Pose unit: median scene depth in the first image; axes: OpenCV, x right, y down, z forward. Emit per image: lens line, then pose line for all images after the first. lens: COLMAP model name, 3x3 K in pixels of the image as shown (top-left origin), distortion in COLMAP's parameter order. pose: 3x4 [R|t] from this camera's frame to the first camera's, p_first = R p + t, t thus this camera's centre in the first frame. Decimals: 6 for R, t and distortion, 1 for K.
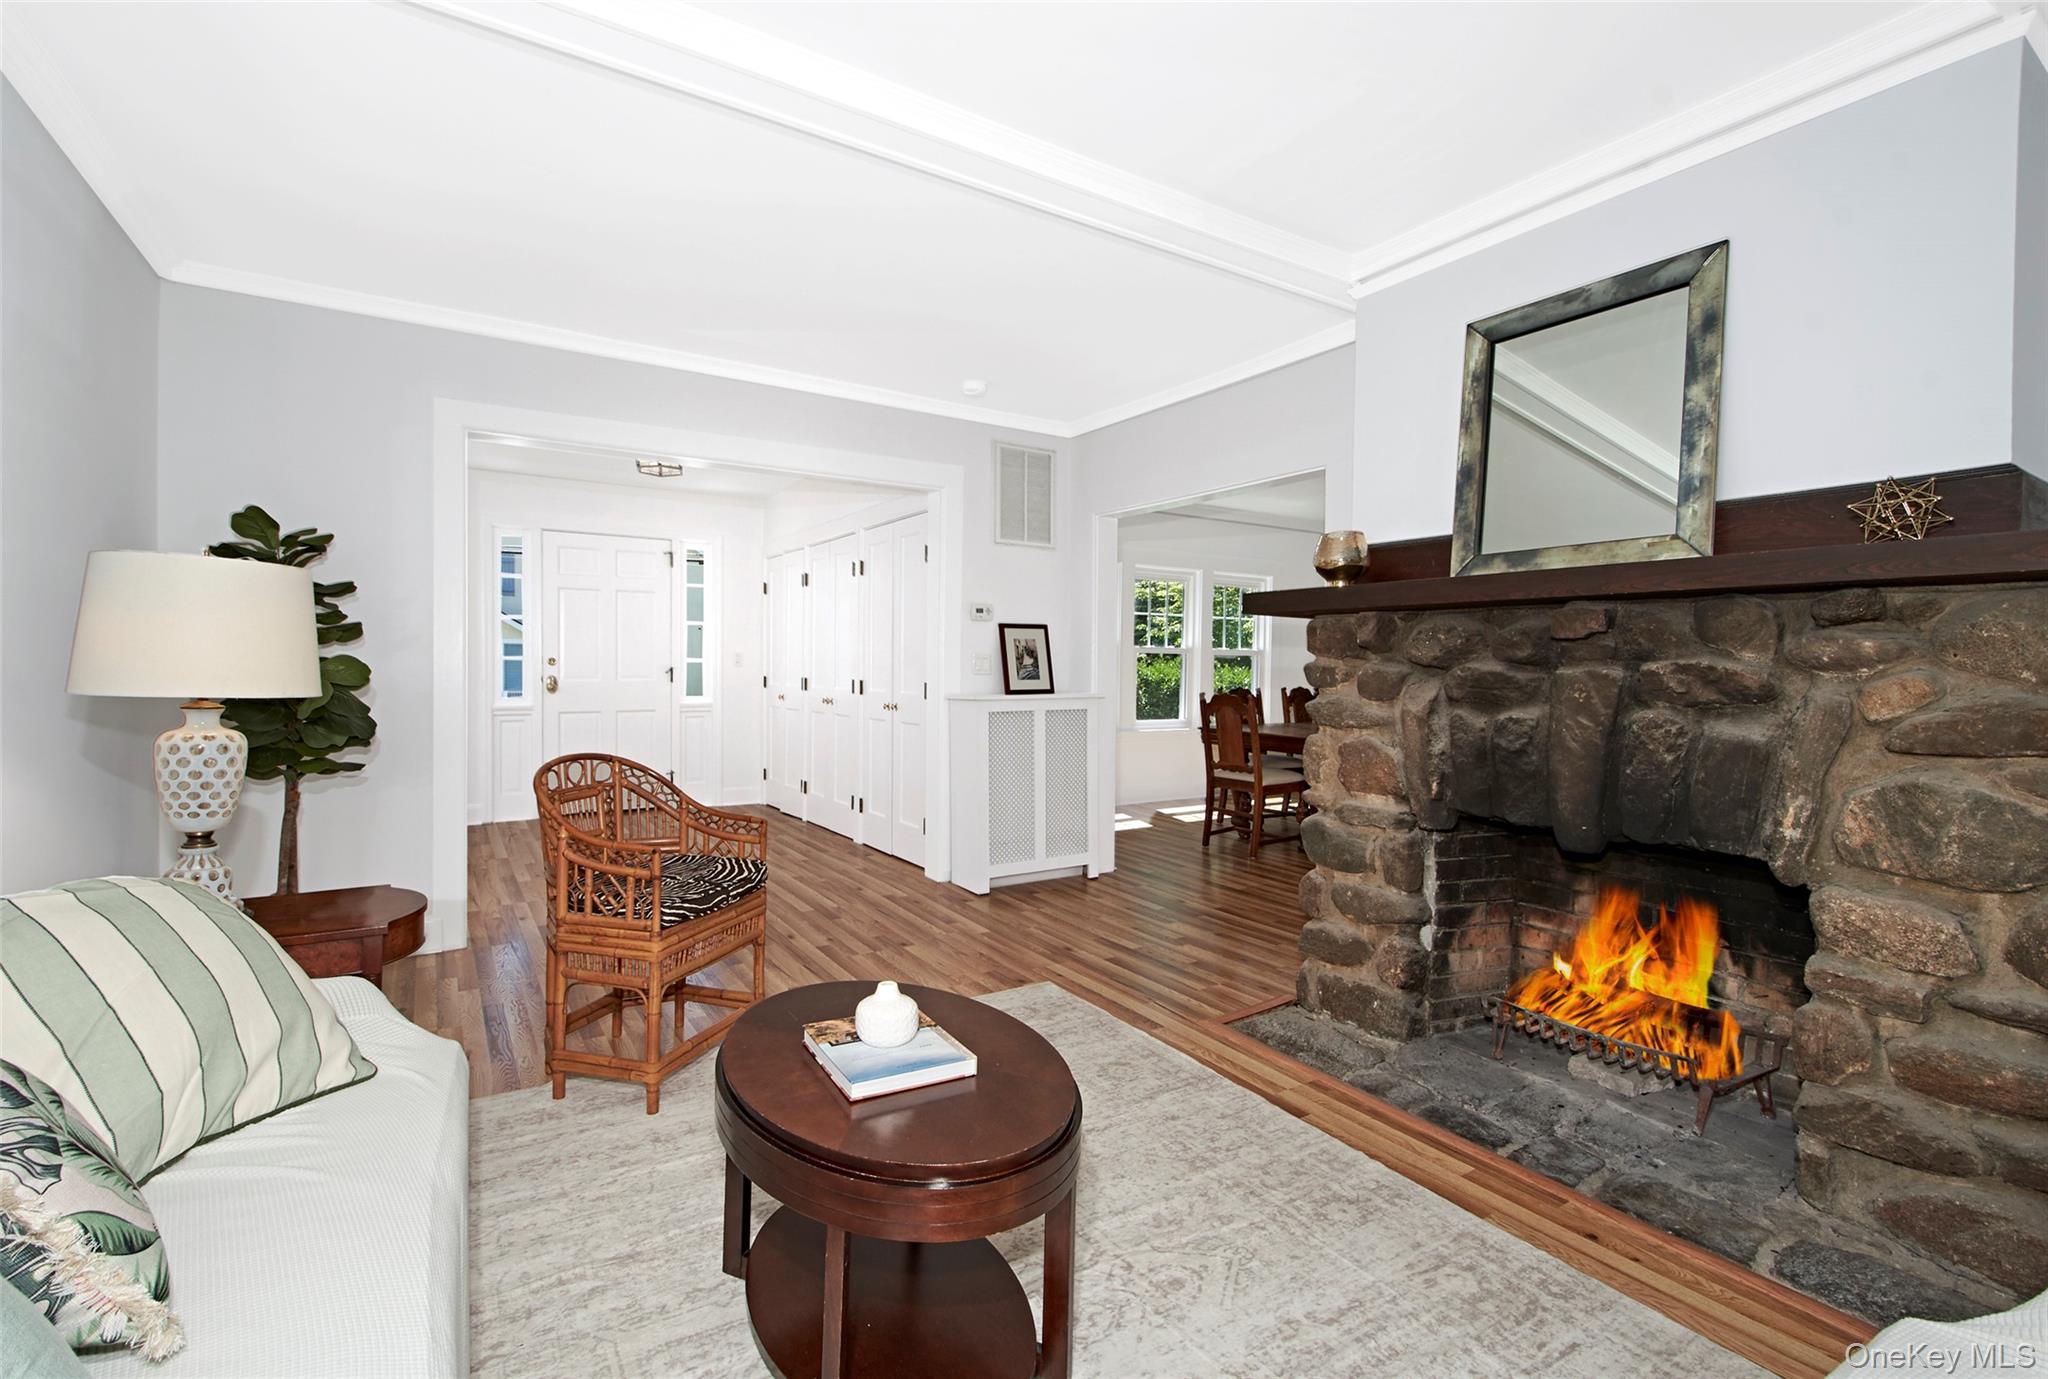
lens RADIAL K [[918.8, 0, 1024.0], [0, 918.8, 689.5], [0, 0, 1]] dist [-0.000682, -0.000153]
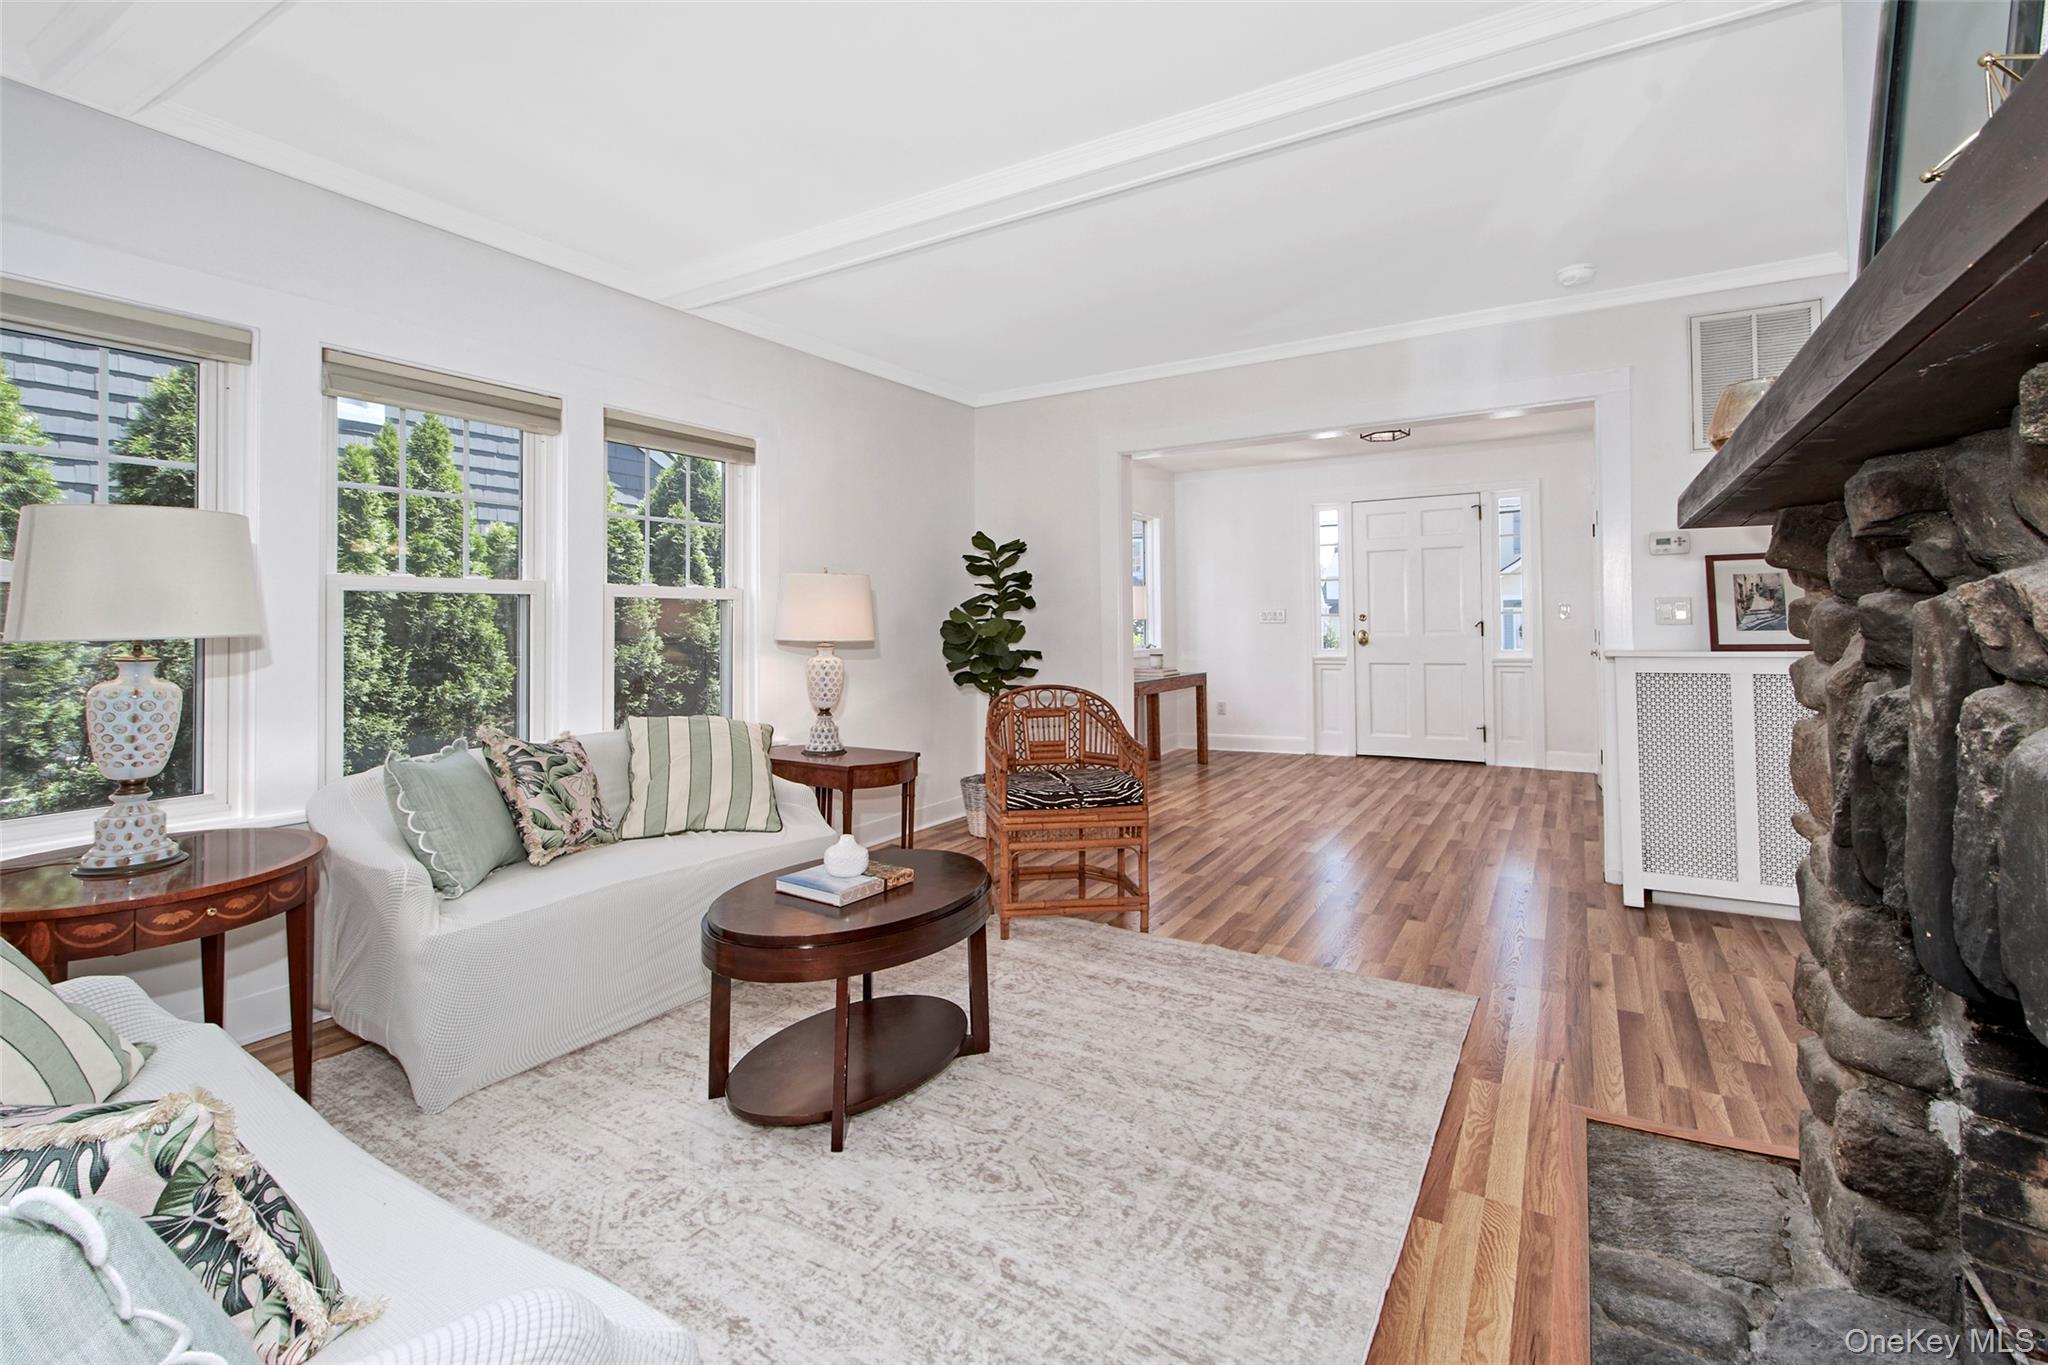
lens RADIAL K [[912.6, 0, 1022.6], [0, 912.6, 606.1], [0, 0, 1]] dist [-0.001698, -0.000732]
pose [[0.445478, -0.031190, -0.894749, 0.674226], [-0.007330, 0.999232, -0.038482, 0.003426], [0.895263, 0.023701, 0.444908, 0.304224]]
